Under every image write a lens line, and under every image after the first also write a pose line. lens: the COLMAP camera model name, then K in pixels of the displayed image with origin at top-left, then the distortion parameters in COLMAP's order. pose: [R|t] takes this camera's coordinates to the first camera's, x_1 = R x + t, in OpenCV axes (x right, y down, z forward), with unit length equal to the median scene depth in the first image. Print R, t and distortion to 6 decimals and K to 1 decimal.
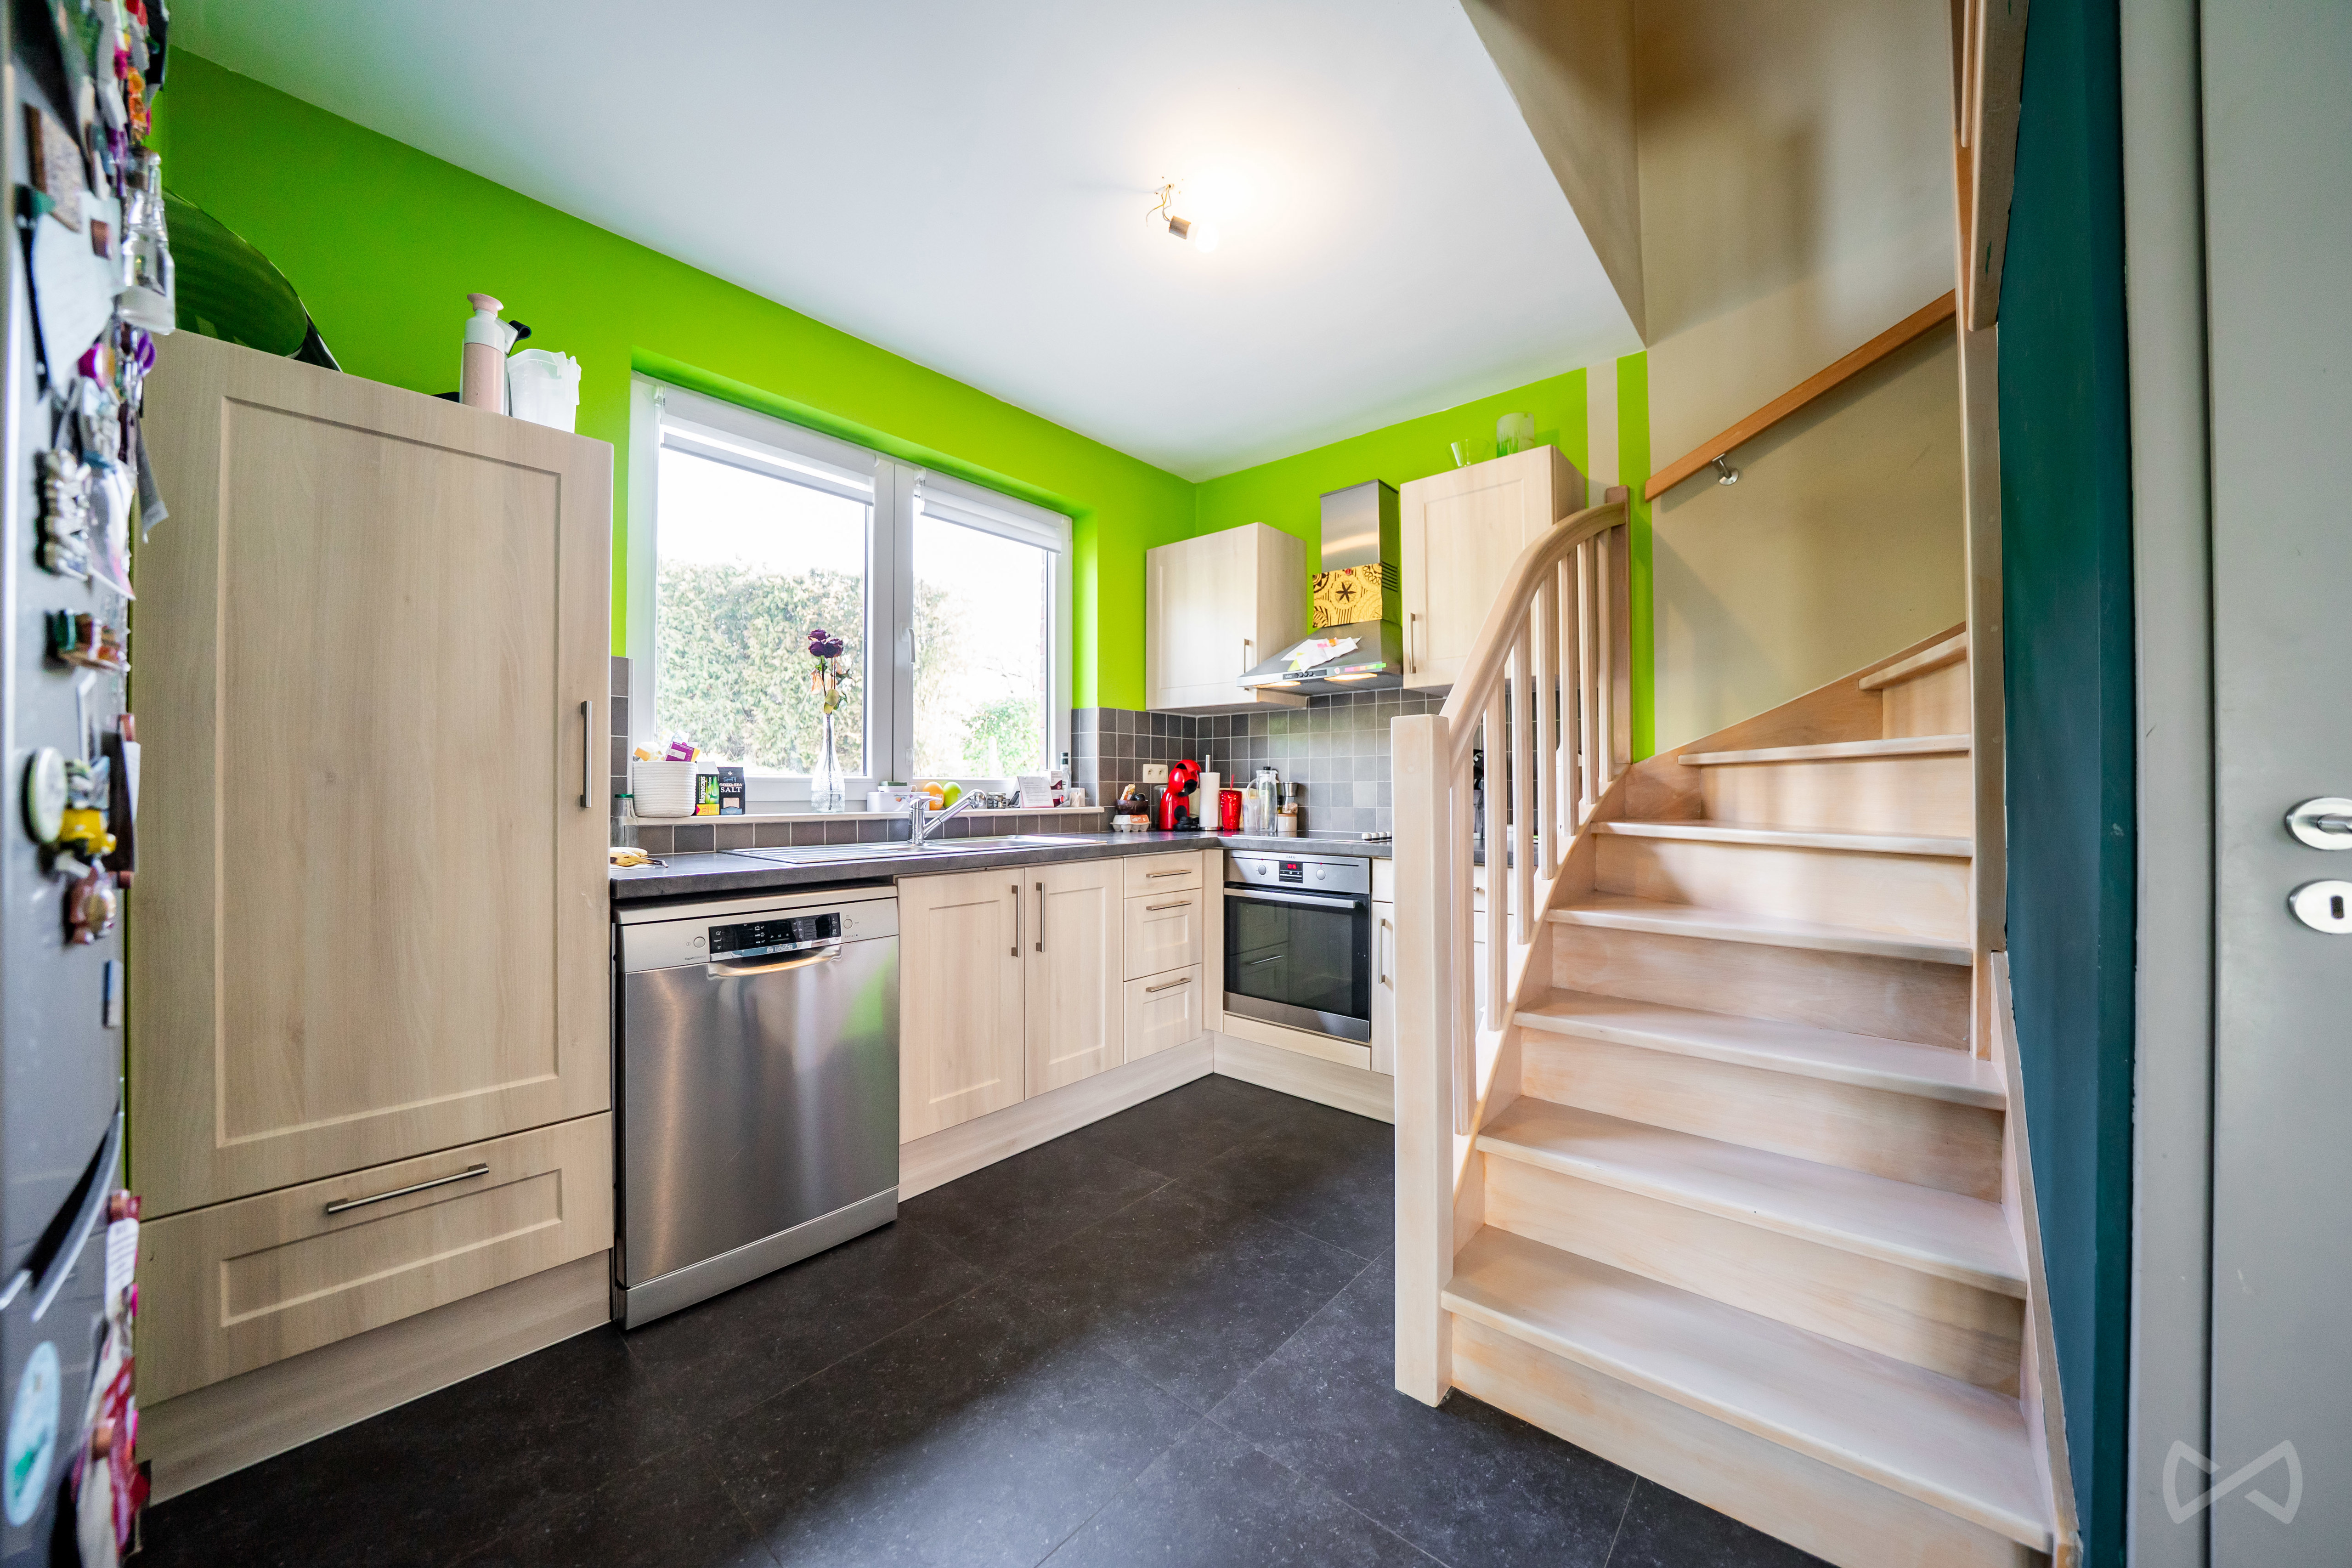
lens RADIAL K [[816.8, 0, 1187.2], [0, 816.8, 791.4], [0, 0, 1]] dist [-0.015517, 0.000061]
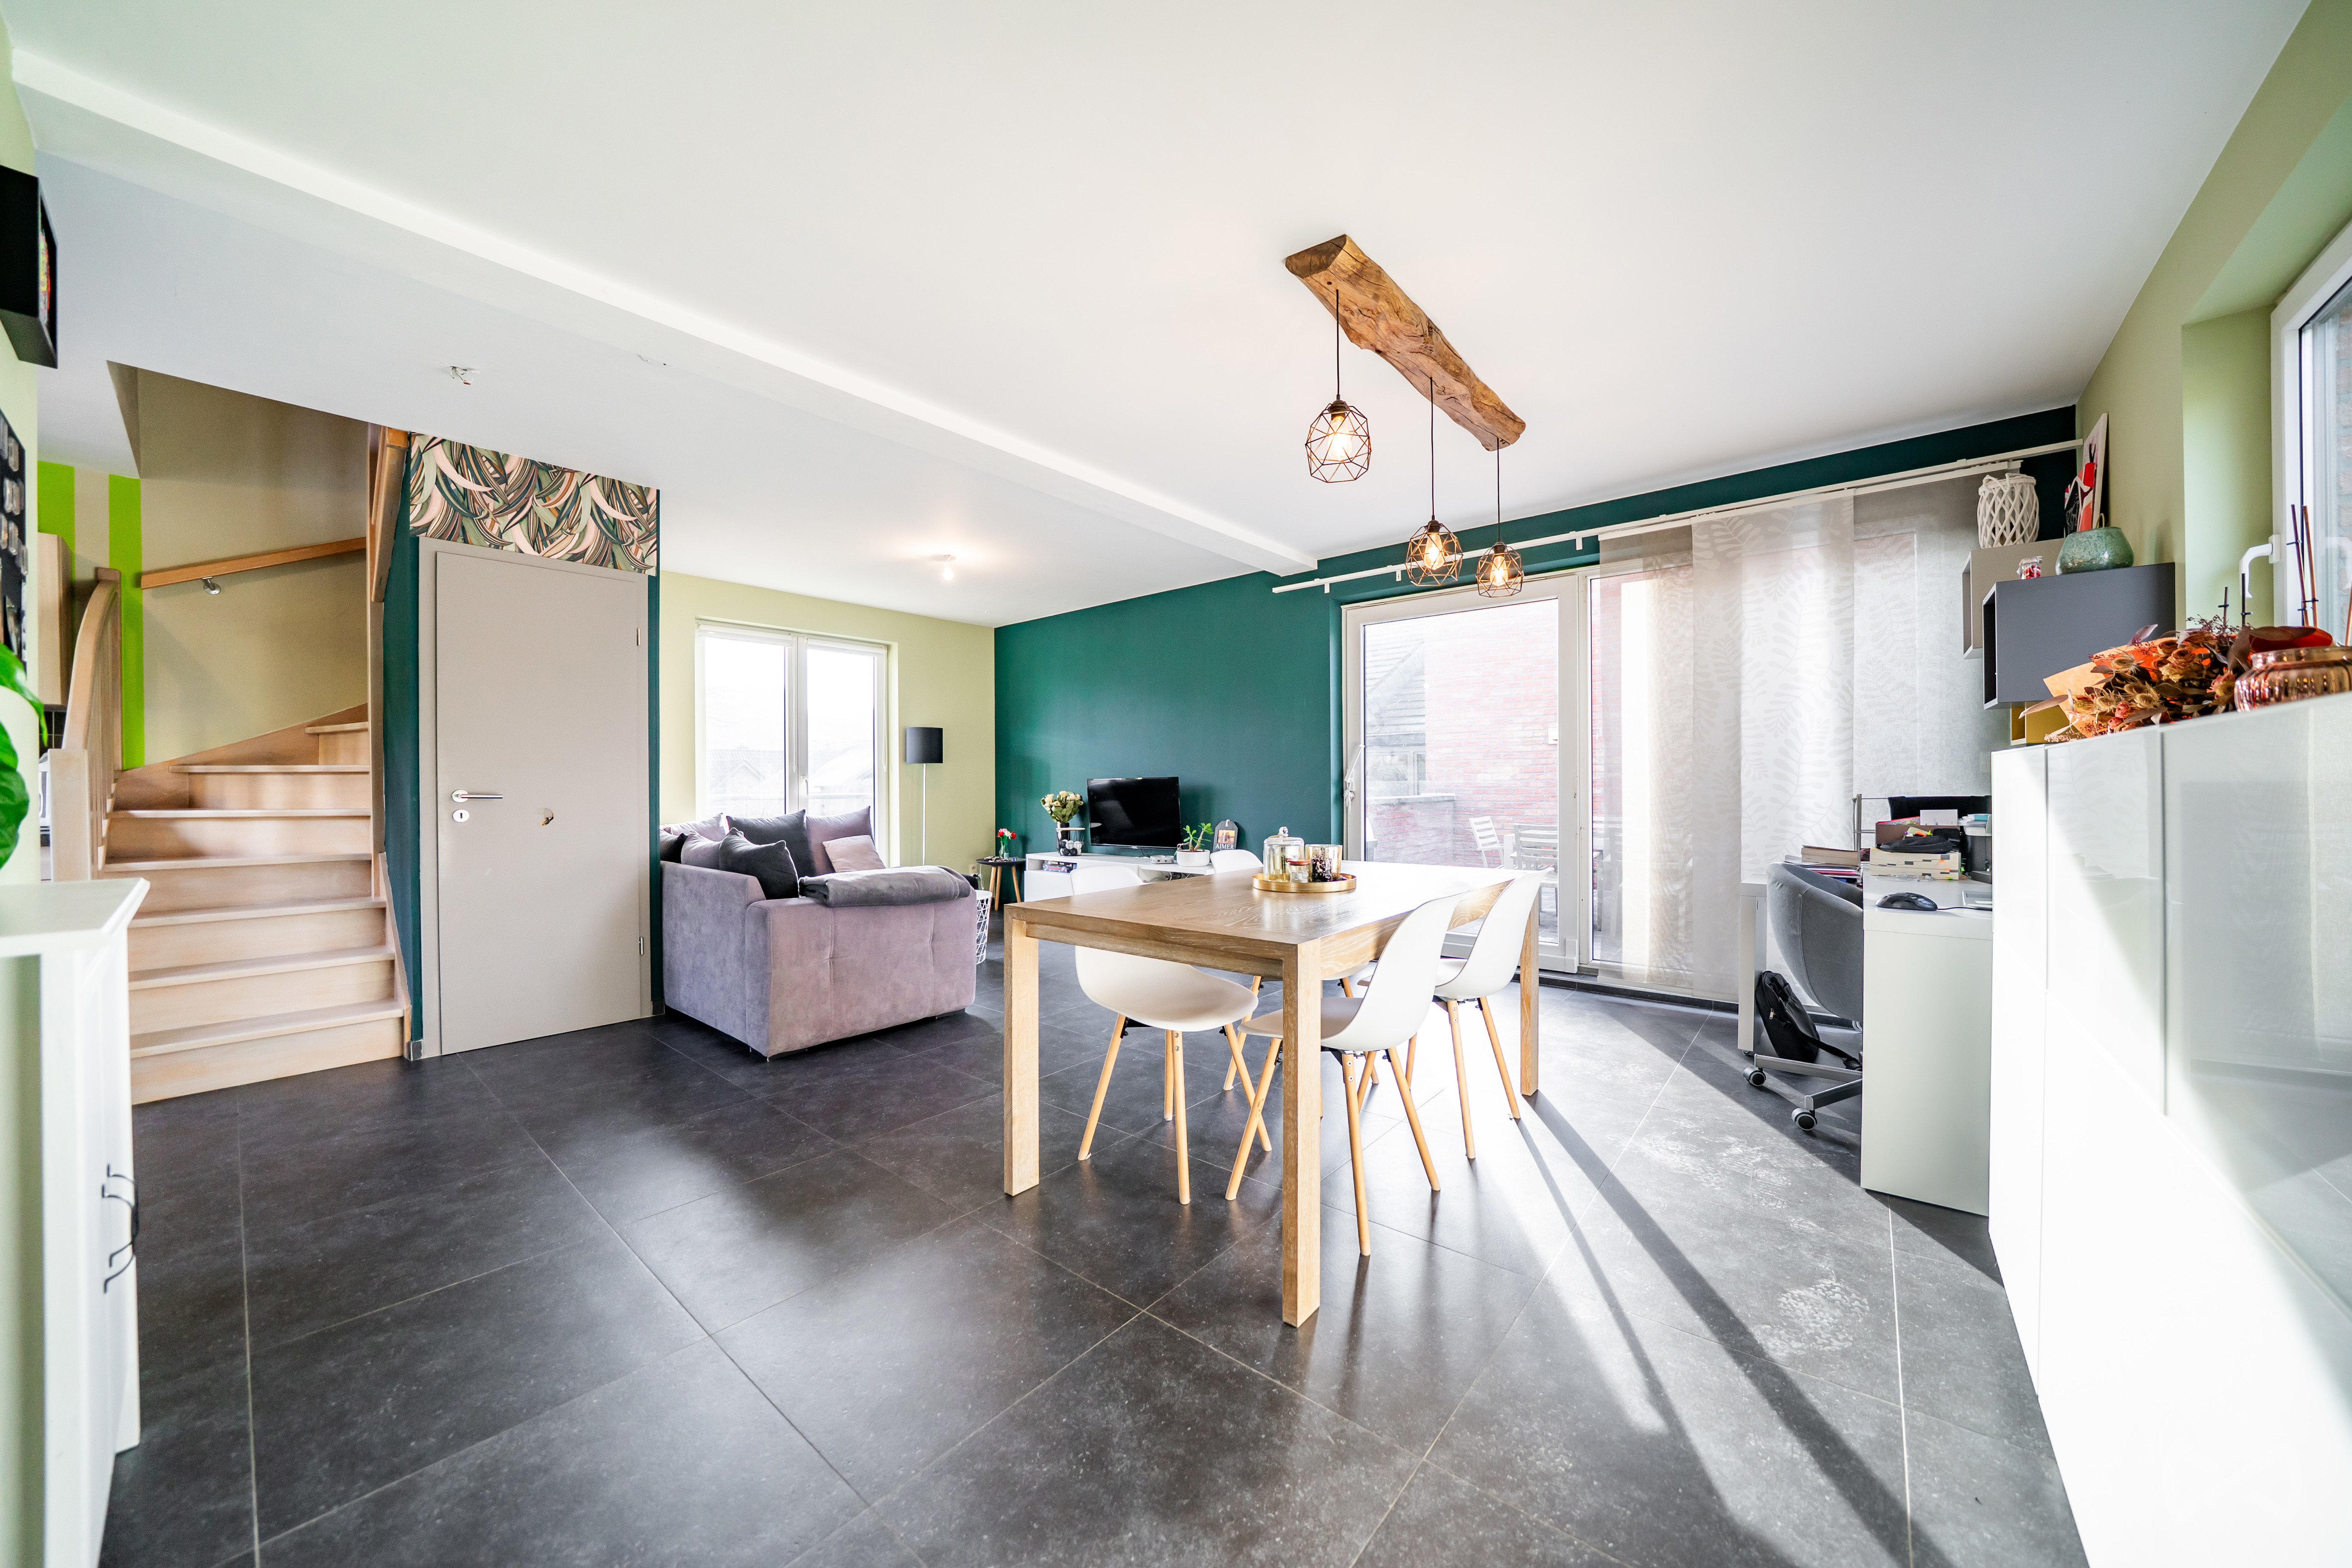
lens RADIAL K [[816.8, 0, 1187.2], [0, 816.8, 791.4], [0, 0, 1]] dist [-0.015517, 0.000061]
pose [[-0.011795, -0.004760, 0.999919, -1.096505], [0.001766, 0.999987, 0.004782, -0.000946], [-0.999929, 0.001823, -0.011787, -1.064523]]
